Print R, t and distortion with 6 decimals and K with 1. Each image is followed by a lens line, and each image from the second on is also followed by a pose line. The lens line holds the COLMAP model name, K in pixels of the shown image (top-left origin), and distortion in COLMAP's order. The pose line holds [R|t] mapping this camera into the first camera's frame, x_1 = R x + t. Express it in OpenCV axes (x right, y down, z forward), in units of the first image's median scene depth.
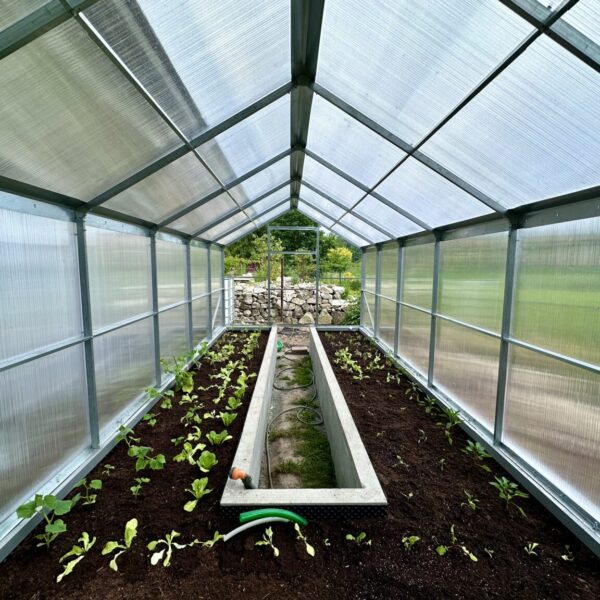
lens RADIAL K [[317.7, 0, 301.9], [0, 317.7, 300.9], [0, 0, 1]] dist [-0.003305, -0.000255]
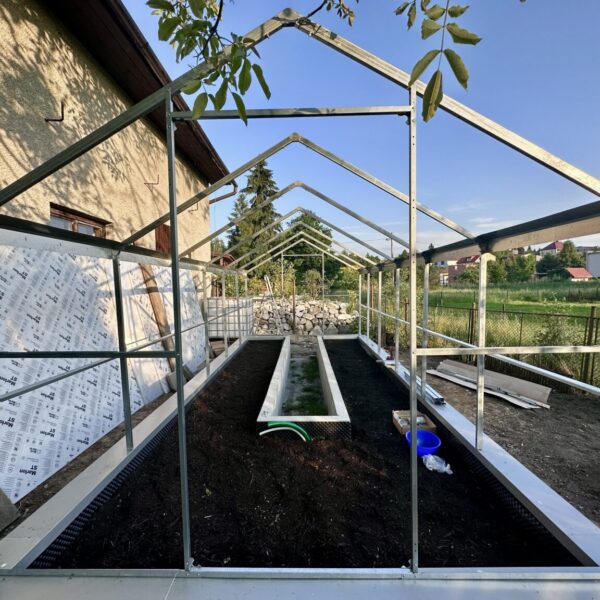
lens RADIAL K [[317.7, 0, 299.6], [0, 317.7, 301.5], [0, 0, 1]] dist [-0.003305, -0.000255]
pose [[0.998635, -0.015075, -0.050007, 0.015017], [0.012295, 0.998387, -0.055432, 0.011627], [0.050762, 0.054742, 0.997209, -0.155441]]
